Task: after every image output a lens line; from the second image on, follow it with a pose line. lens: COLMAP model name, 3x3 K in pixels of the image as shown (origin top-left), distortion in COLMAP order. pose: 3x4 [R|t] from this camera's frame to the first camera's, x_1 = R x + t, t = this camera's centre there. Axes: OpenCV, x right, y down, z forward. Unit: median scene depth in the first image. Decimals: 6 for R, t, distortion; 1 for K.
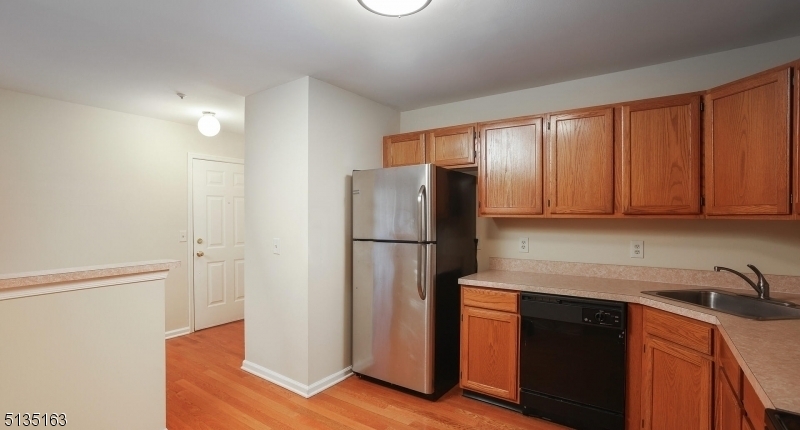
lens RADIAL K [[410.0, 0, 400.0], [0, 410.0, 215.0], [0, 0, 1]] dist [-0.000366, 0.000006]
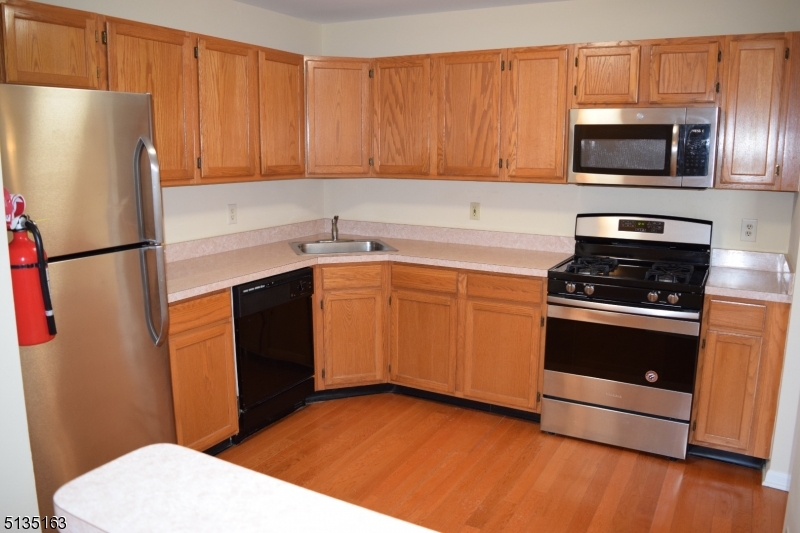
lens RADIAL K [[632.0, 0, 400.0], [0, 632.0, 266.5], [0, 0, 1]] dist [-0.070893, 0.002593]
pose [[-0.128540, -0.177438, 0.975702, -0.866045], [-0.003773, 0.983944, 0.178439, -0.052328], [-0.991697, 0.019255, -0.127145, 0.883366]]
